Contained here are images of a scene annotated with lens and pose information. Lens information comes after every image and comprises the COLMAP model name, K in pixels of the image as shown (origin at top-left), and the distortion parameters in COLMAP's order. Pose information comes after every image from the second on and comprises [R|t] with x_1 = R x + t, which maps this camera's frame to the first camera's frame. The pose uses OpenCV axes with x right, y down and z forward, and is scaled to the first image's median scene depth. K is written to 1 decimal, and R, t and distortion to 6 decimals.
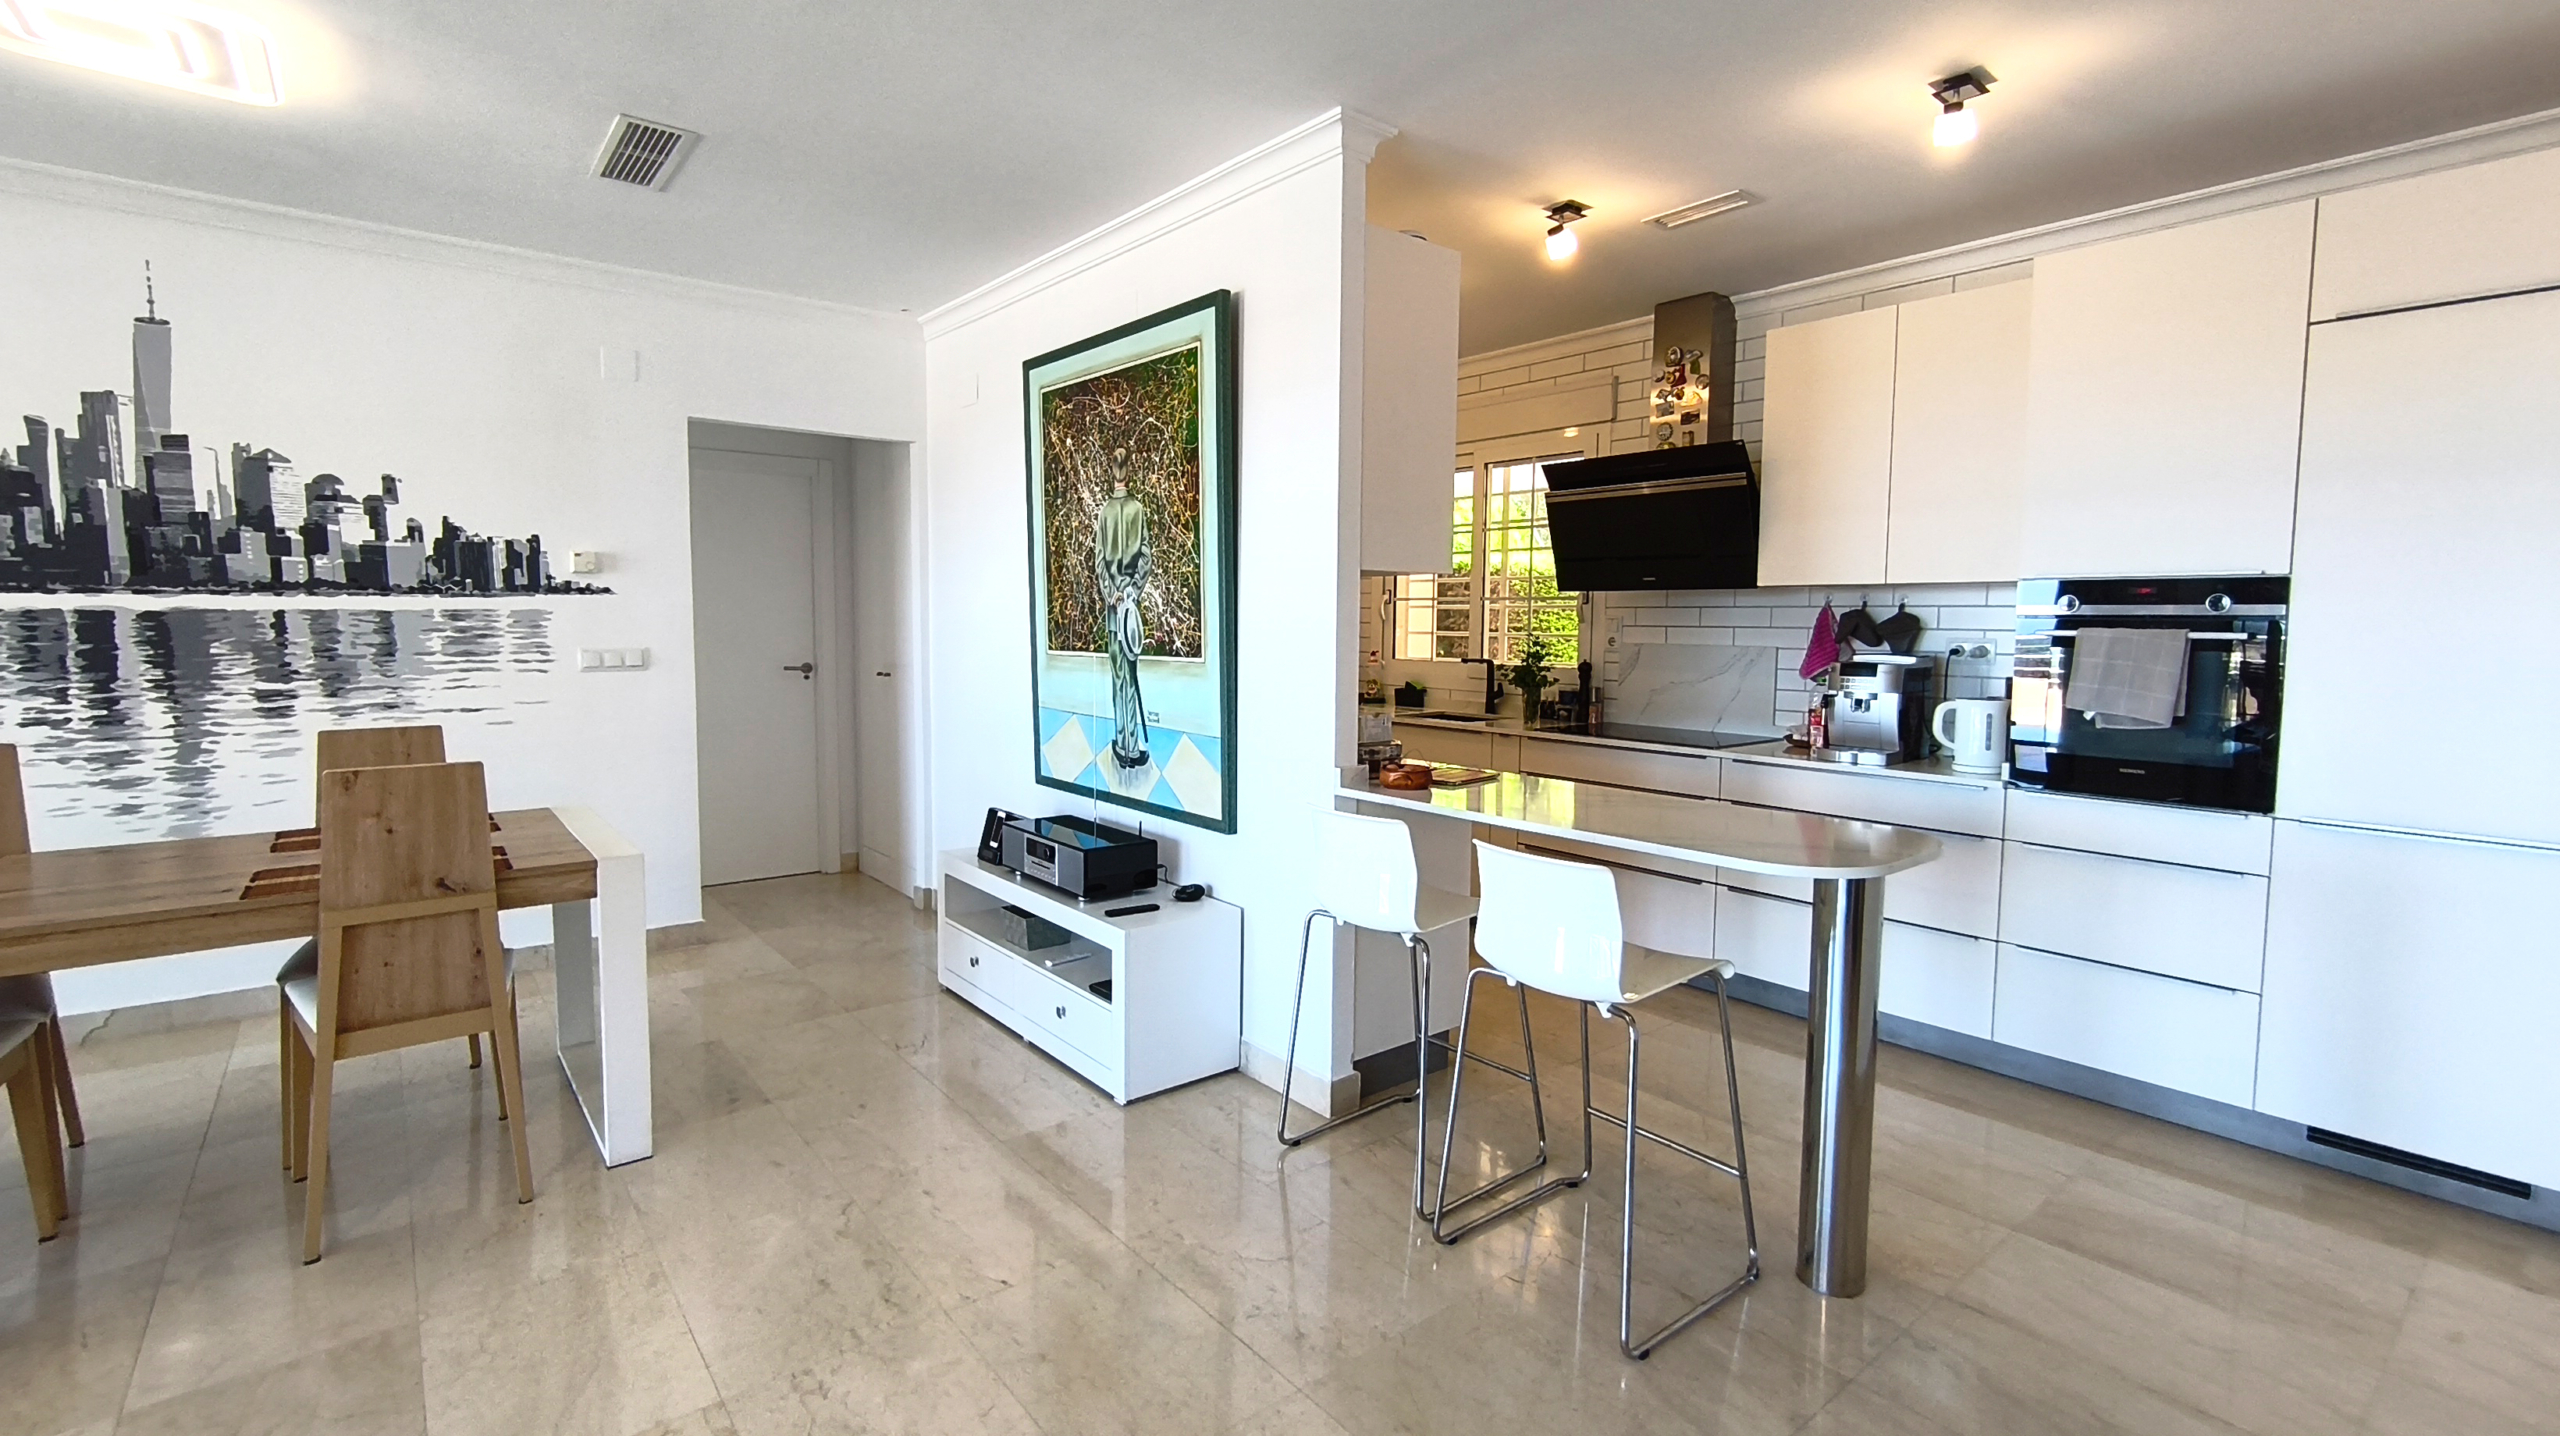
lens RADIAL K [[1122.4, 0, 1266.0], [0, 1122.4, 703.4], [0, 0, 1]] dist [-0.004383, 0.002156]
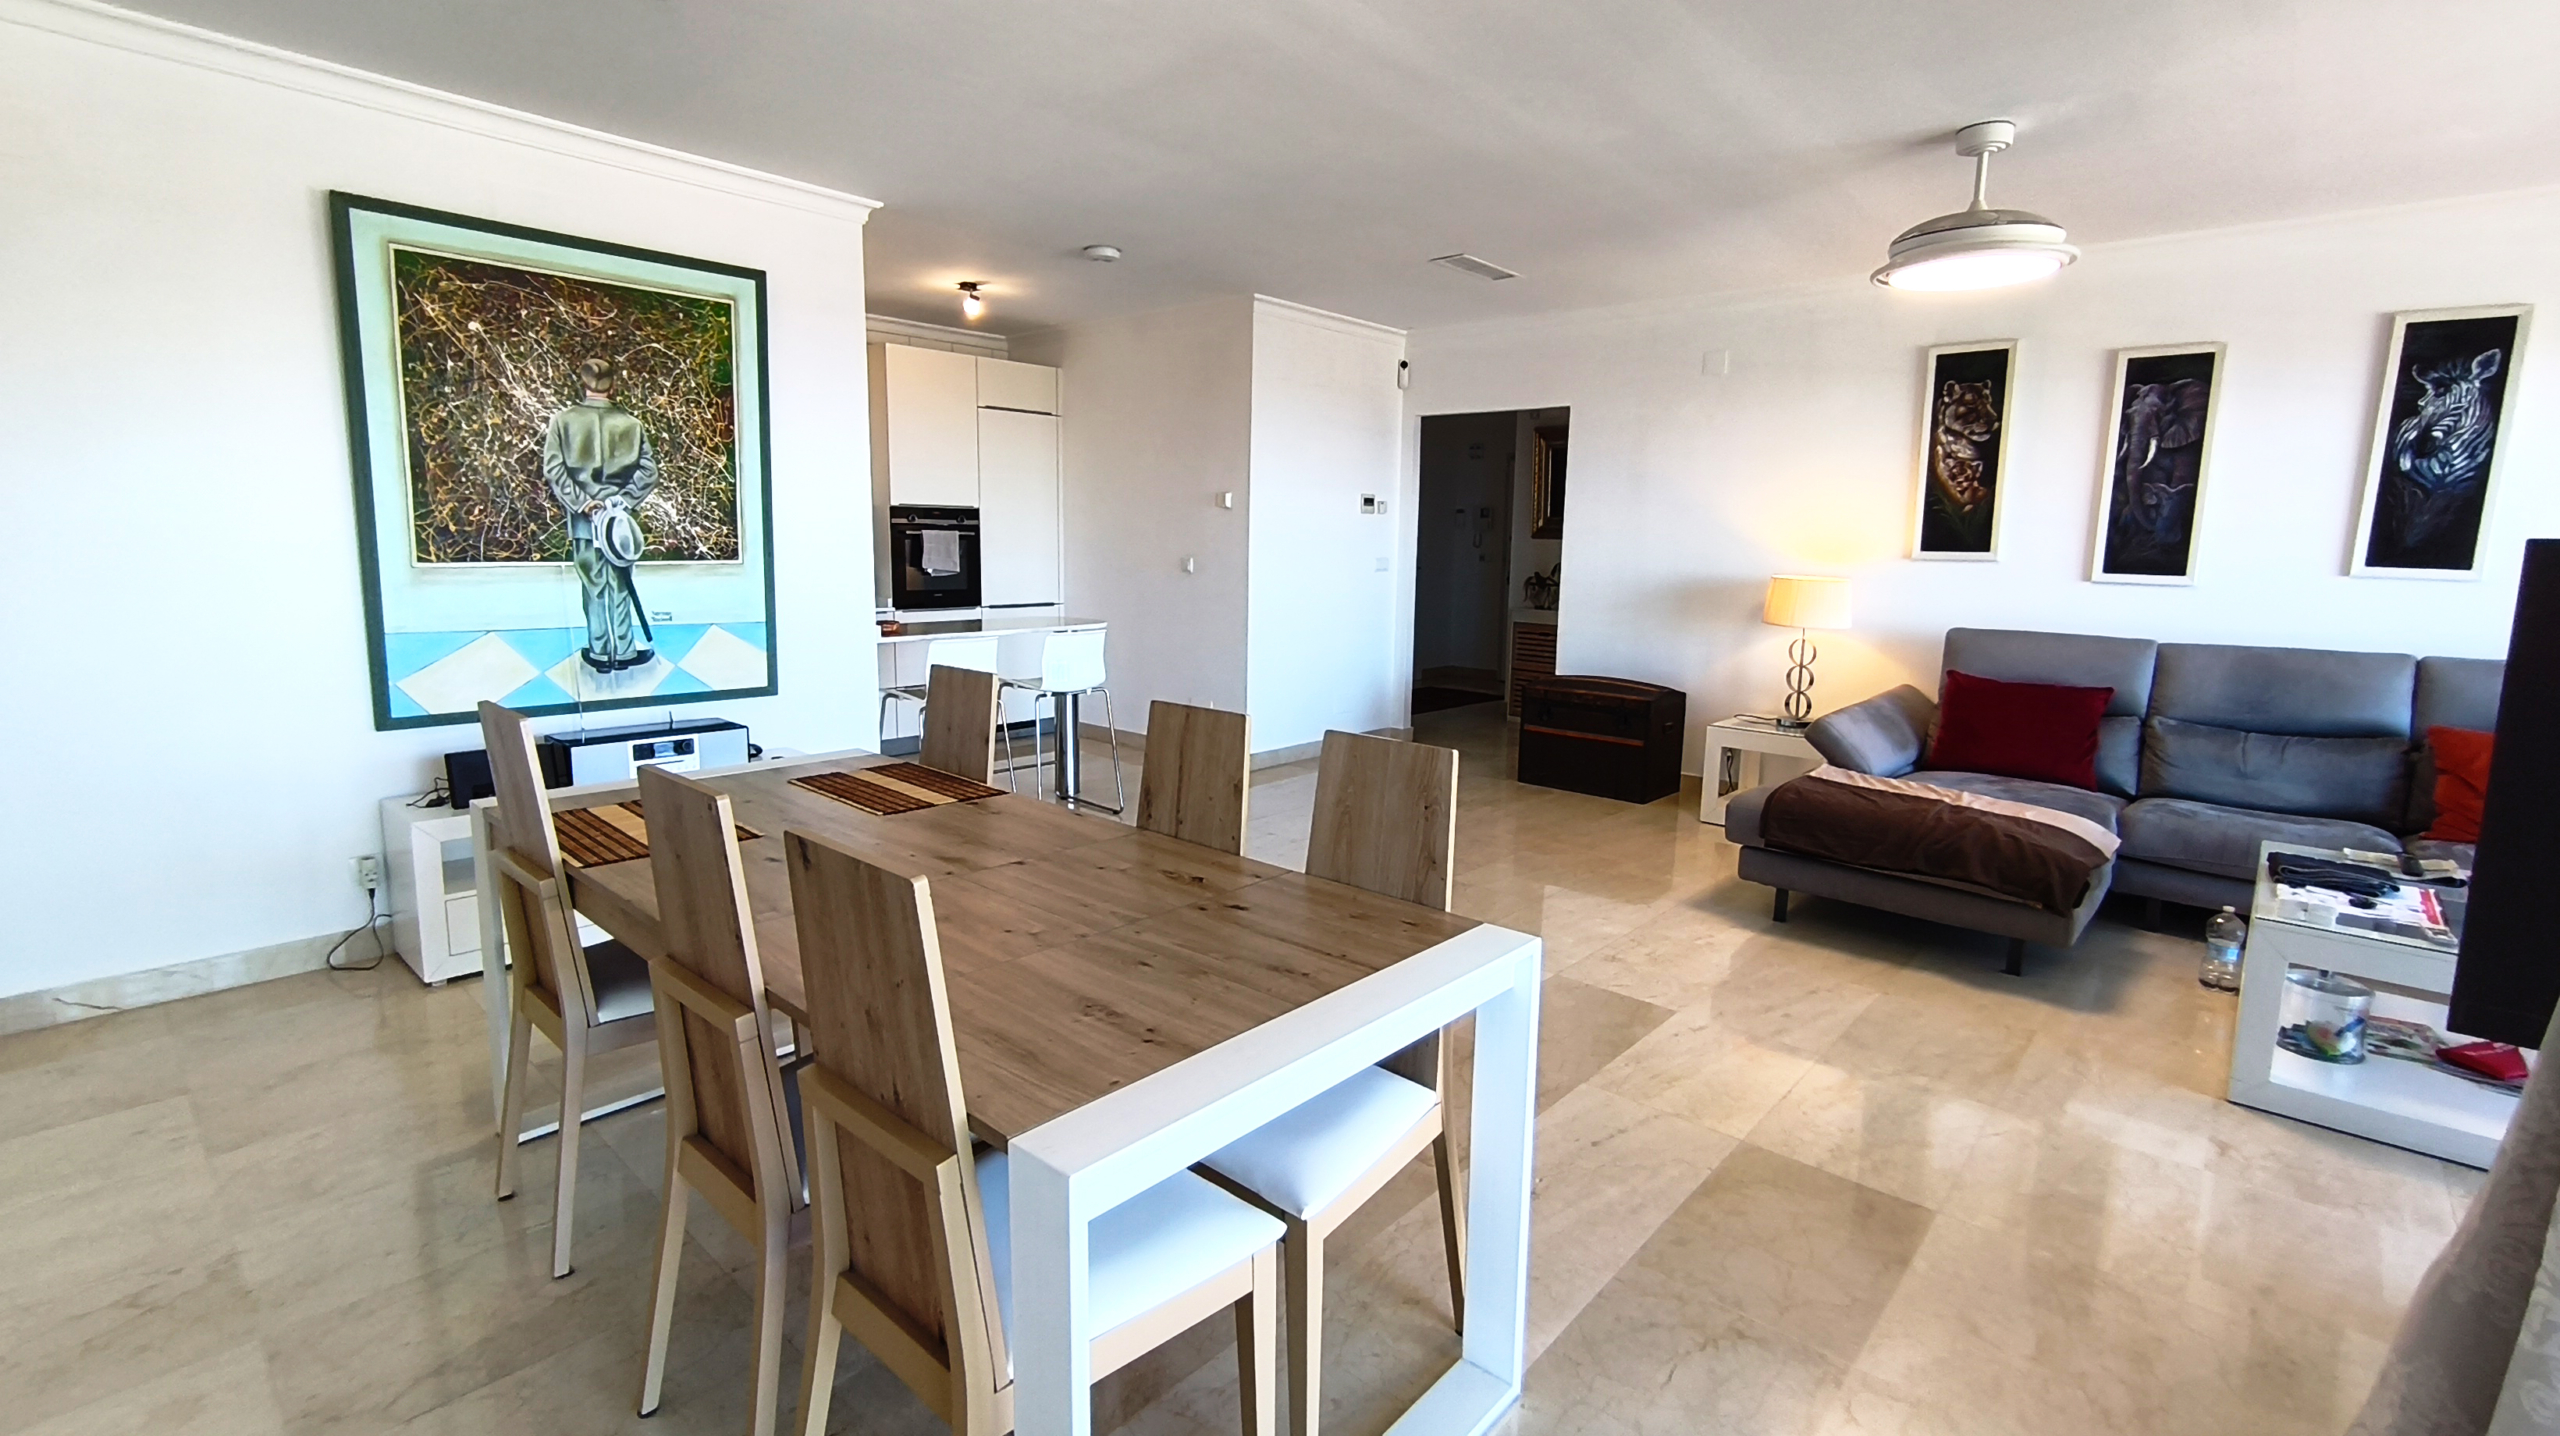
lens RADIAL K [[1122.4, 0, 1256.0], [0, 1122.4, 684.1], [0, 0, 1]] dist [-0.004383, 0.002156]
pose [[-0.142231, -0.143968, 0.979308, -1.247194], [0.055221, 0.986671, 0.153070, -0.057598], [-0.988292, 0.075849, -0.132385, 0.559305]]
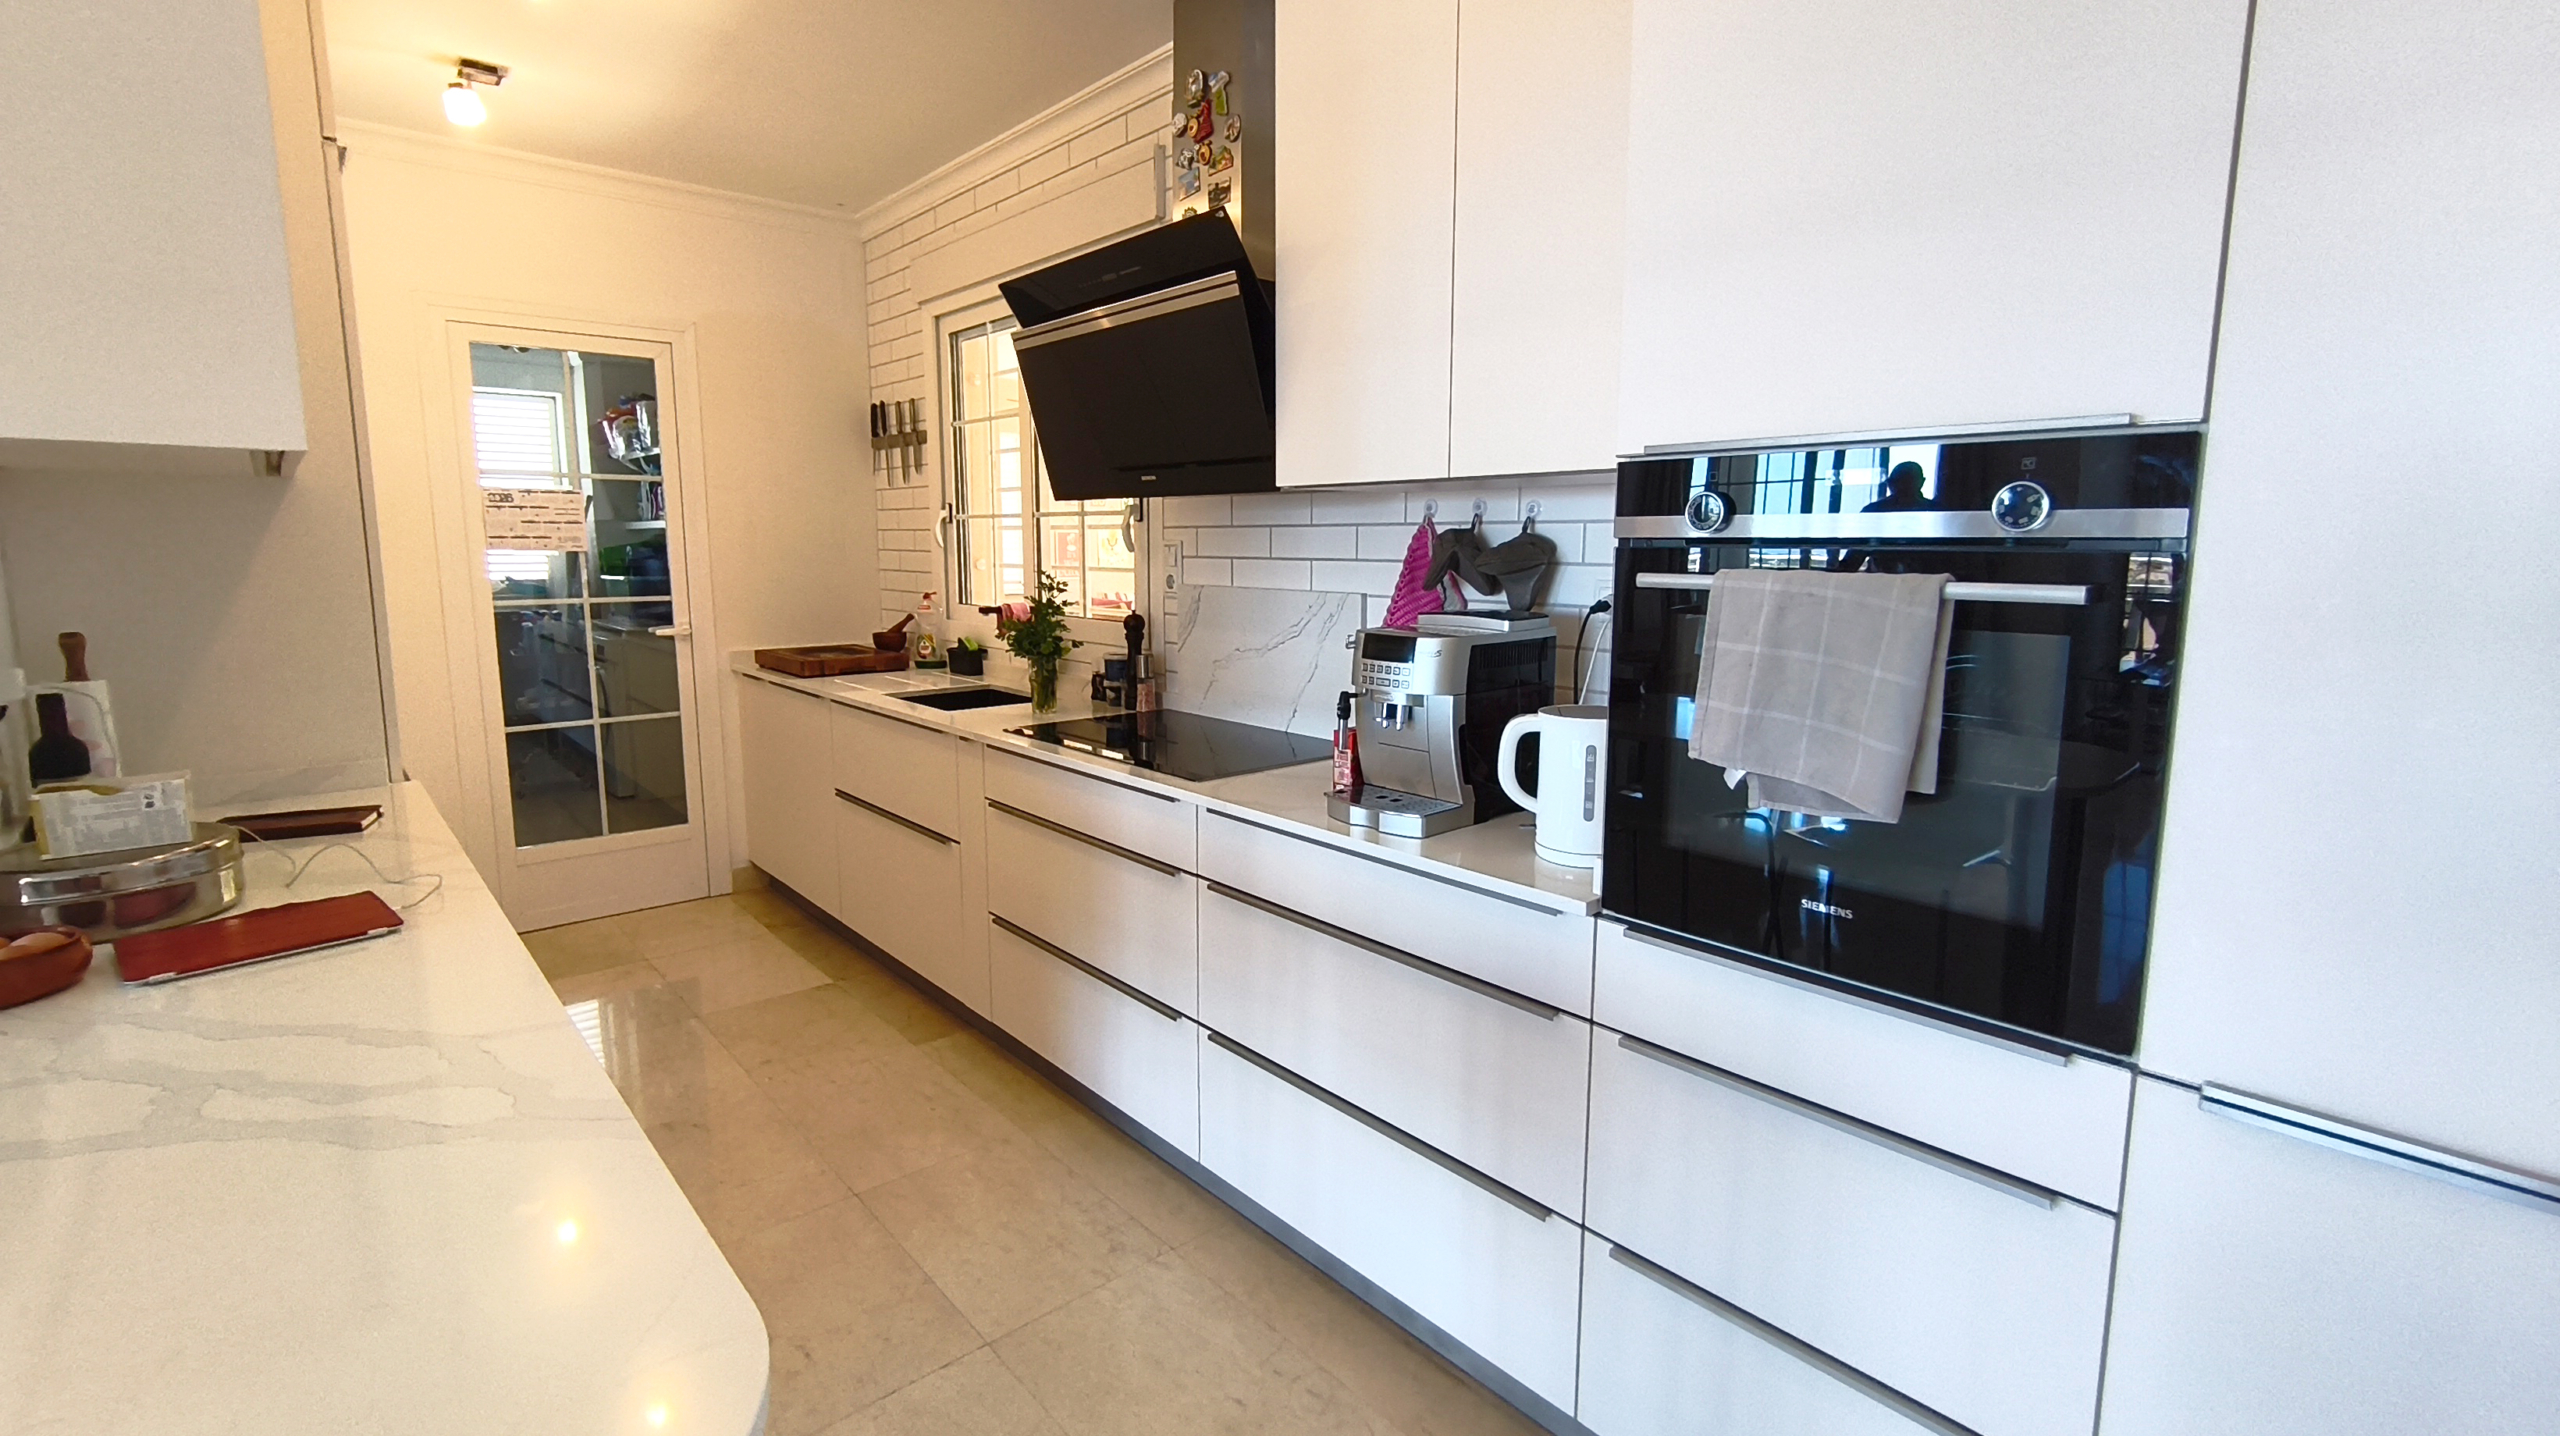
lens RADIAL K [[1122.4, 0, 1272.5], [0, 1122.4, 703.1], [0, 0, 1]] dist [-0.004383, 0.002156]
pose [[0.998488, -0.015283, 0.052797, 0.440995], [0.011632, 0.997565, 0.068773, -0.039602], [-0.053720, -0.068054, 0.996234, 0.482581]]
